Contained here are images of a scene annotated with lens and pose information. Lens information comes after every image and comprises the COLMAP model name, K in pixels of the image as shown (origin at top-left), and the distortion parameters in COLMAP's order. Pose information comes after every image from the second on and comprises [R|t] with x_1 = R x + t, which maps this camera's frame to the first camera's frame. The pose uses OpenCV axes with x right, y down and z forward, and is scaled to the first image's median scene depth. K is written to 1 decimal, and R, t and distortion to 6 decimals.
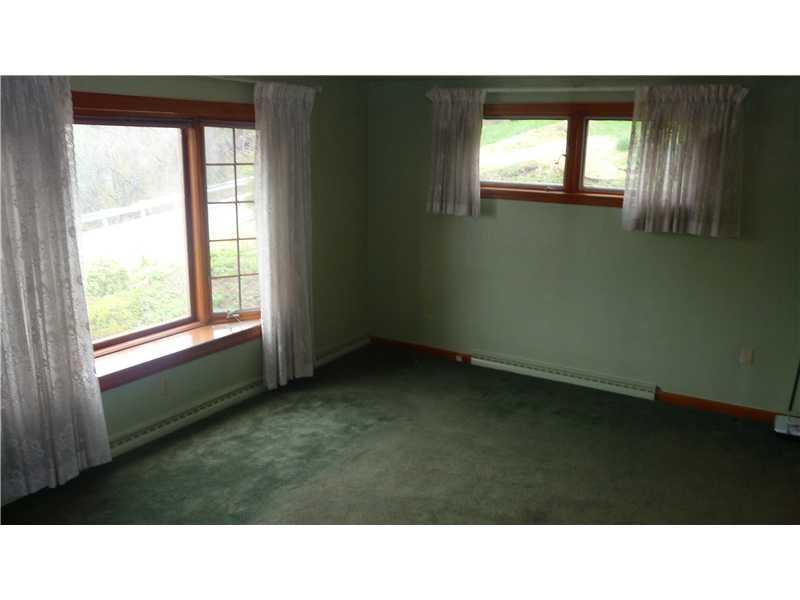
lens RADIAL K [[672.9, 0, 400.0], [0, 672.9, 300.0], [0, 0, 1]] dist [-0.012462, 0.000286]
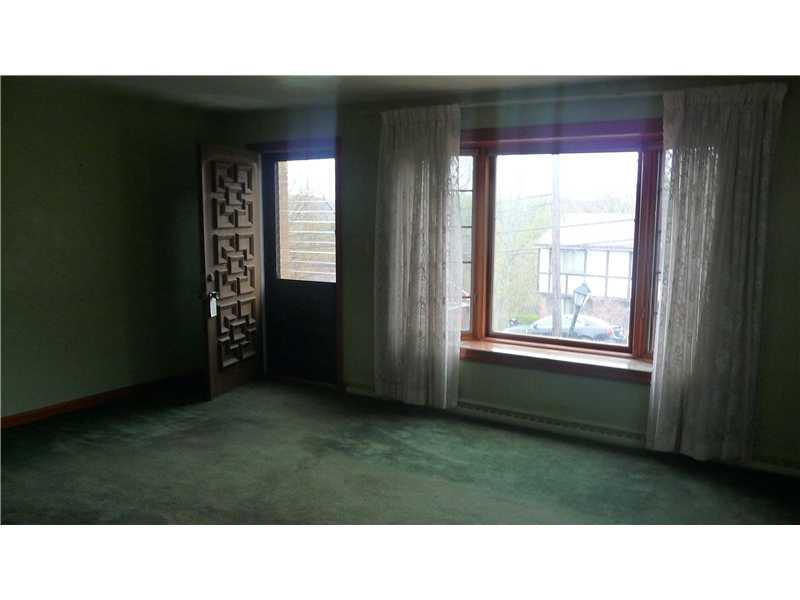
lens RADIAL K [[672.9, 0, 400.0], [0, 672.9, 300.0], [0, 0, 1]] dist [-0.012462, 0.000286]
pose [[-0.012794, 0.123801, -0.992225, 0.643419], [-0.234223, 0.964327, 0.123341, -0.082137], [0.972099, 0.233980, 0.016659, 0.648838]]
